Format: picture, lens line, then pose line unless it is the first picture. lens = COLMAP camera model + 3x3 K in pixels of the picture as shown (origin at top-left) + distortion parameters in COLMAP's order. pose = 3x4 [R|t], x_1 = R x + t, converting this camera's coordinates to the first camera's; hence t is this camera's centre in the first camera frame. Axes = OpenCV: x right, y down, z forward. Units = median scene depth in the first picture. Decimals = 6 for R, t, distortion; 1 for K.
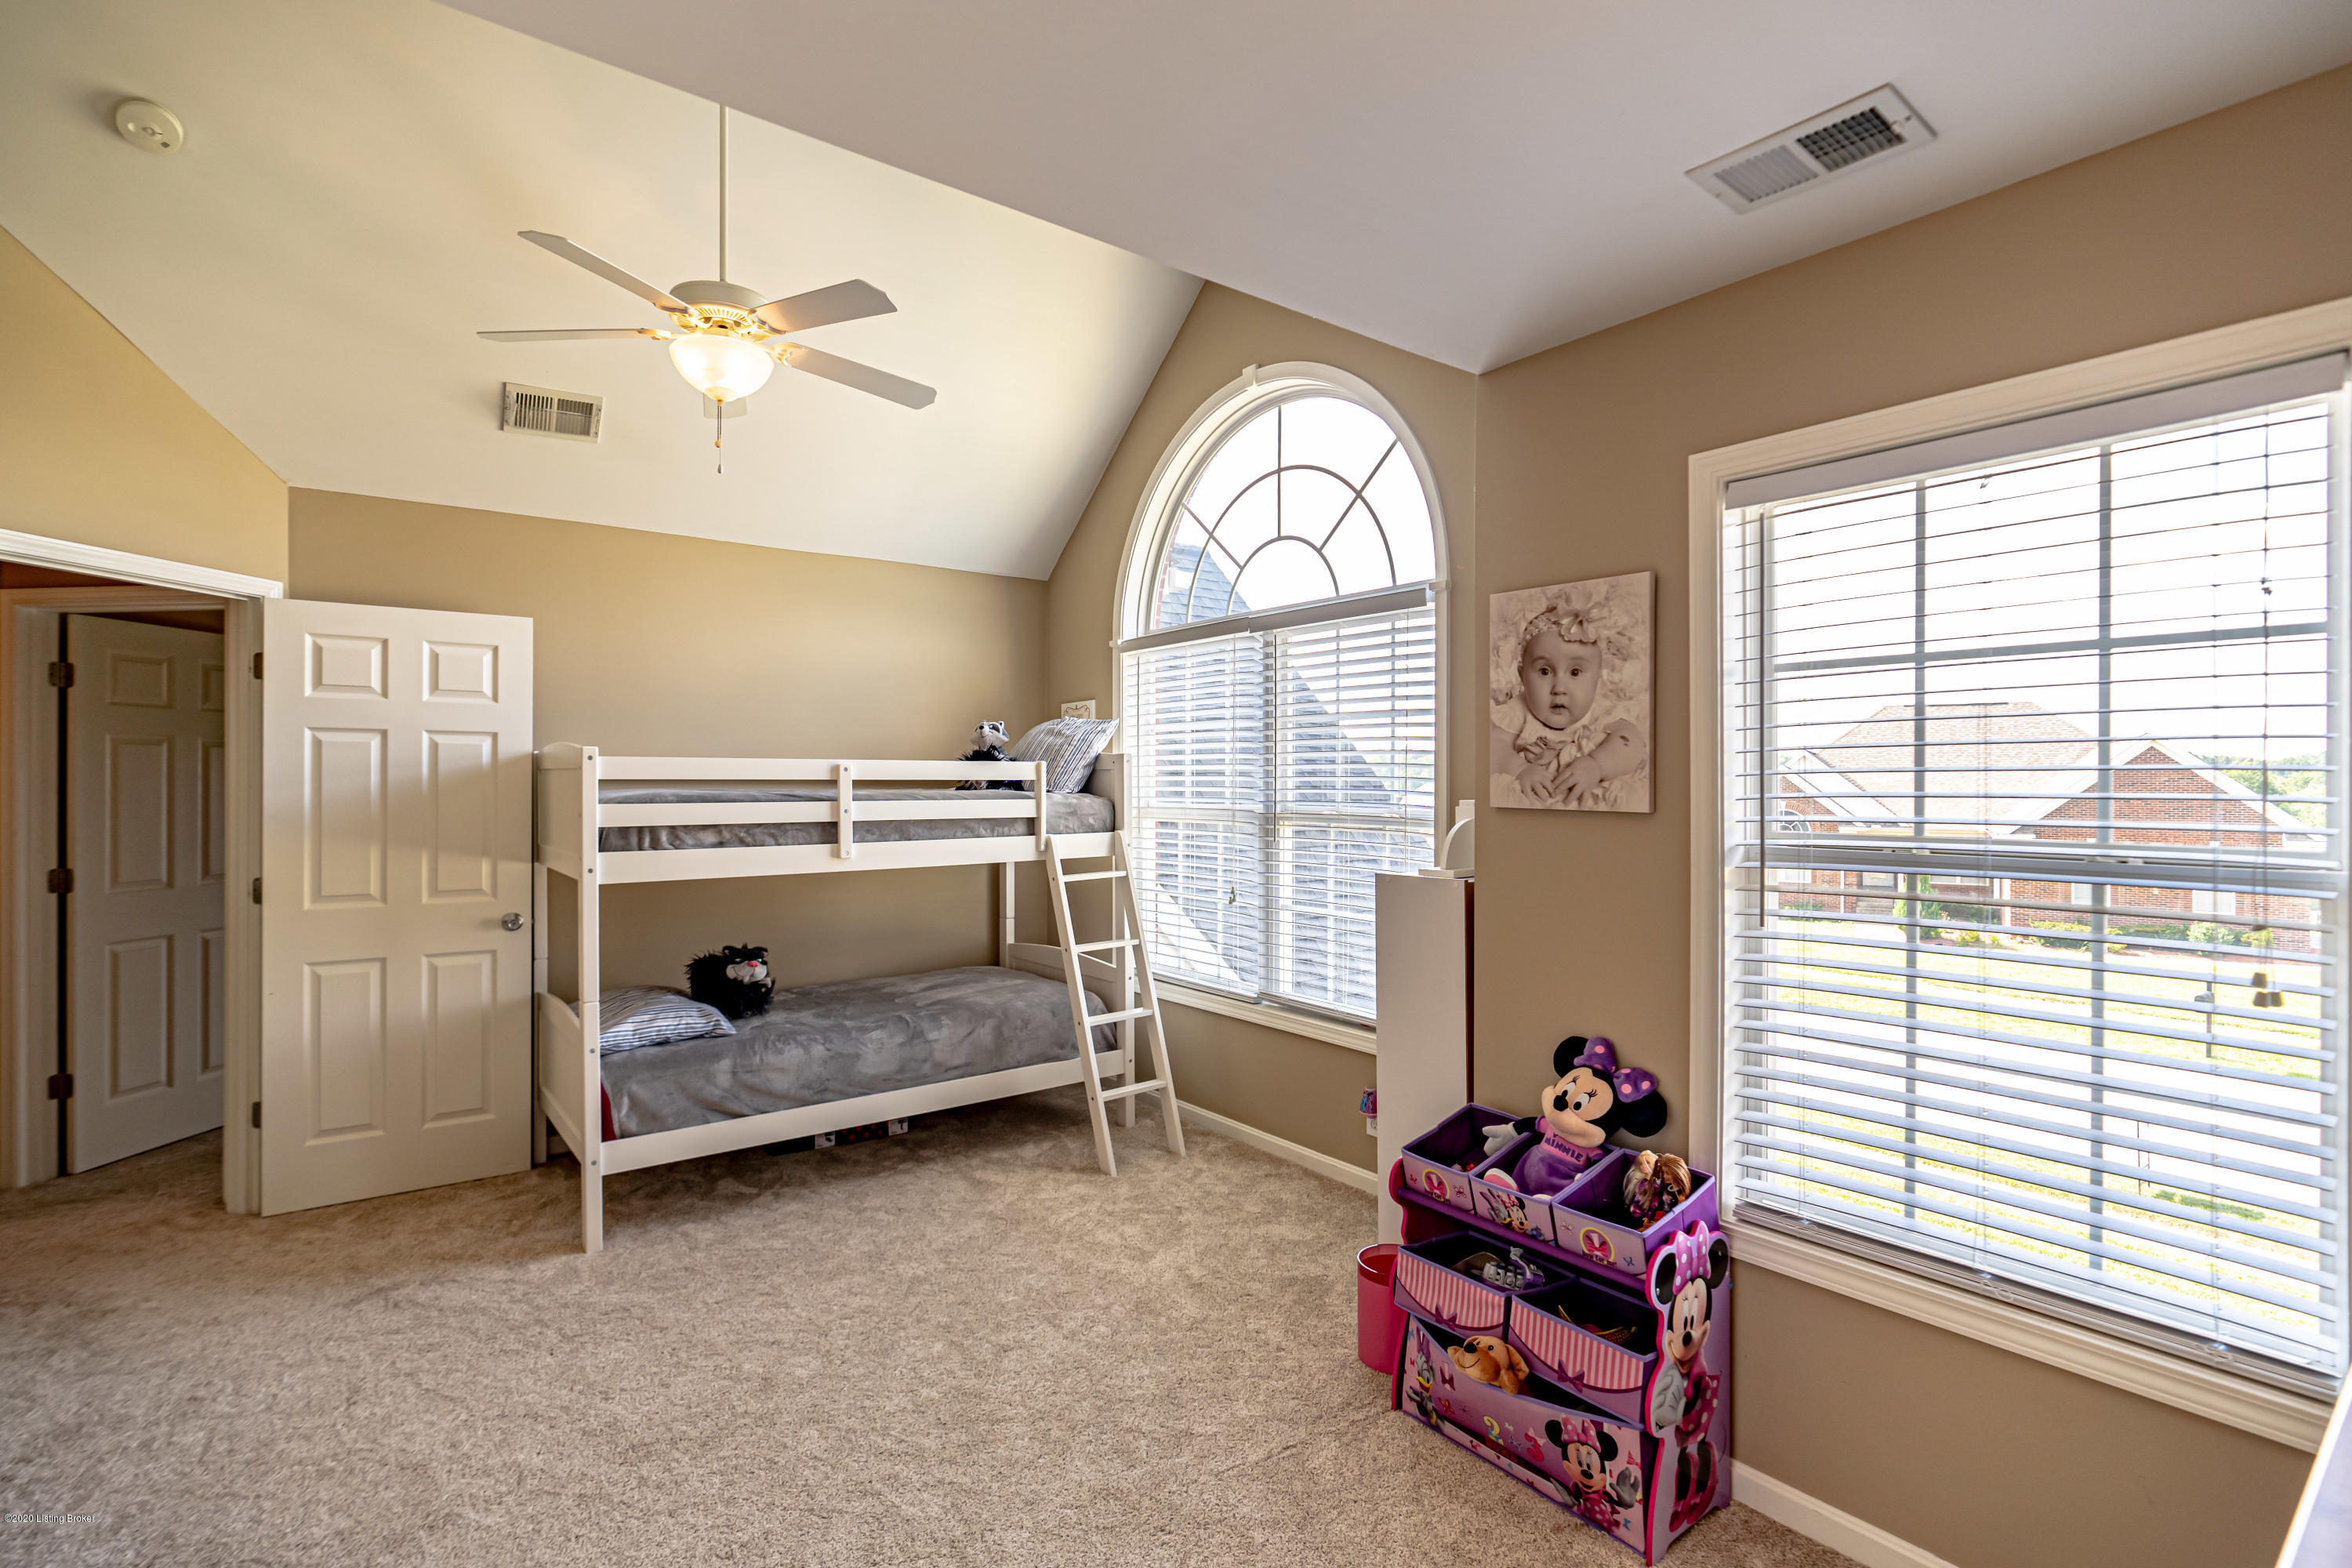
lens RADIAL K [[1079.3, 0, 1177.3], [0, 1079.3, 780.5], [0, 0, 1]] dist [-0.002666, 0.001140]
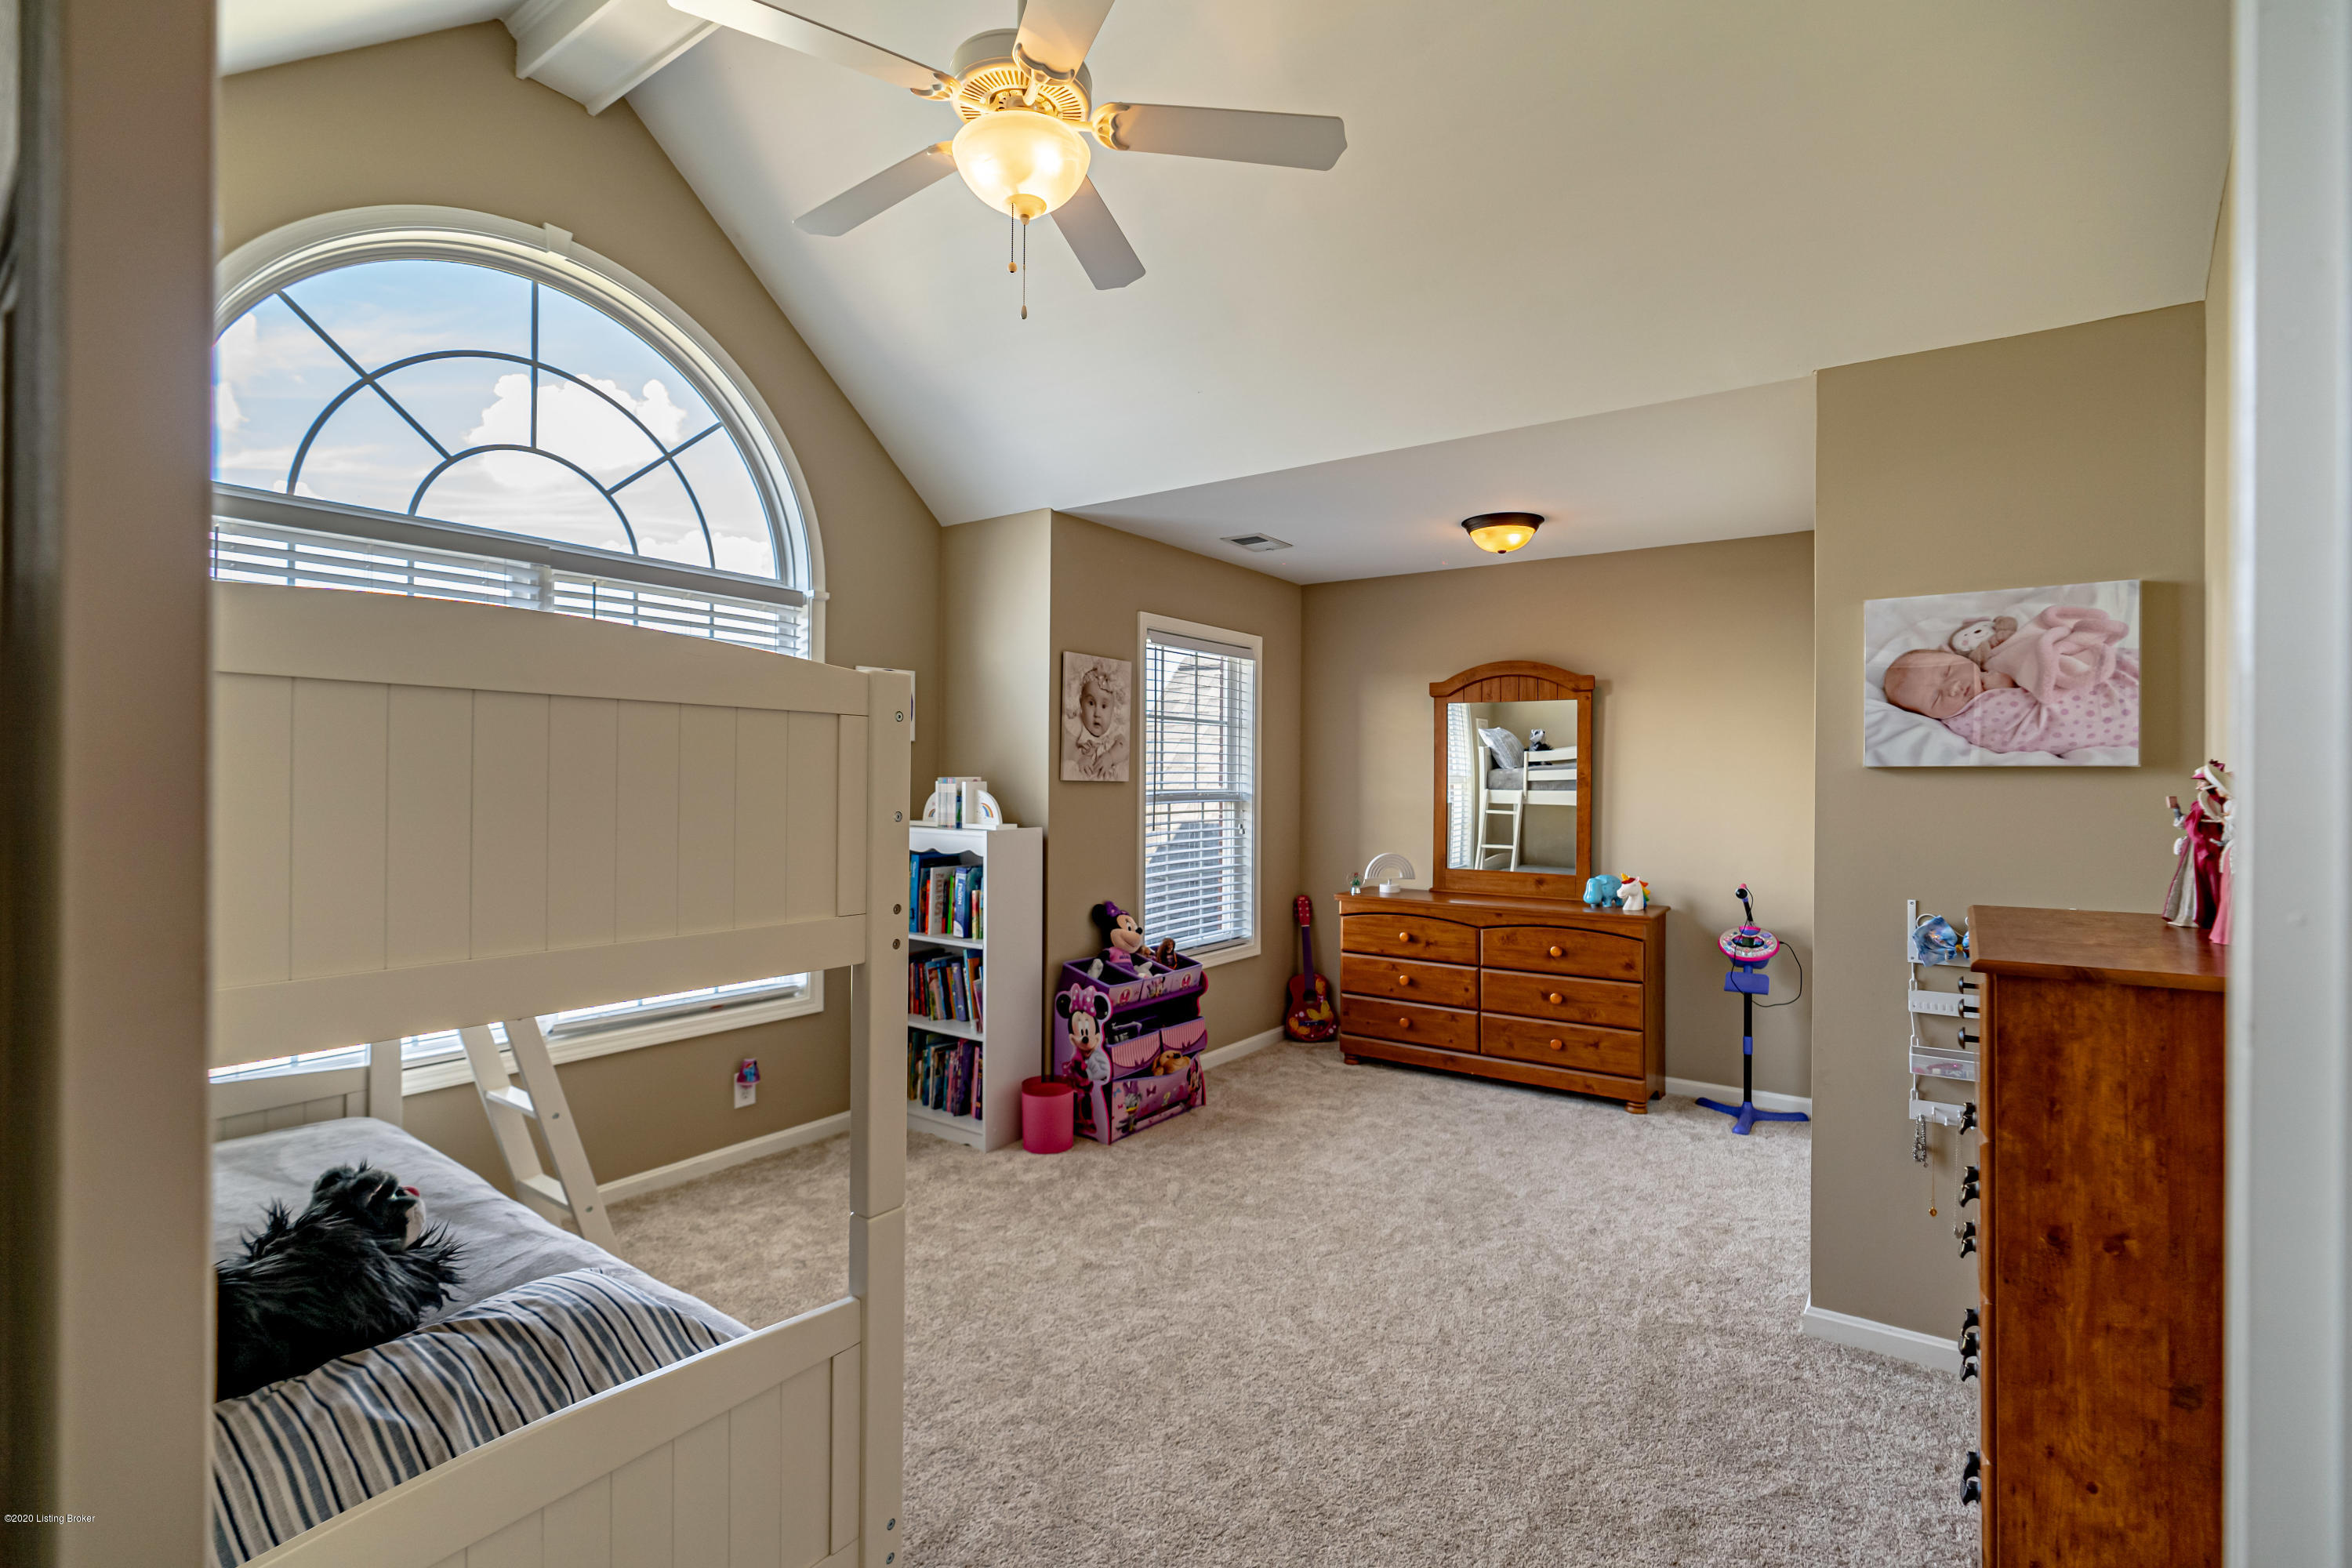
lens RADIAL K [[1079.3, 0, 1177.3], [0, 1079.3, 780.5], [0, 0, 1]] dist [-0.002666, 0.001140]
pose [[-0.291992, 0.000674, 0.956421, -1.441858], [-0.001587, 0.999998, -0.001189, 0.029067], [-0.956420, -0.001865, -0.291990, 1.422083]]
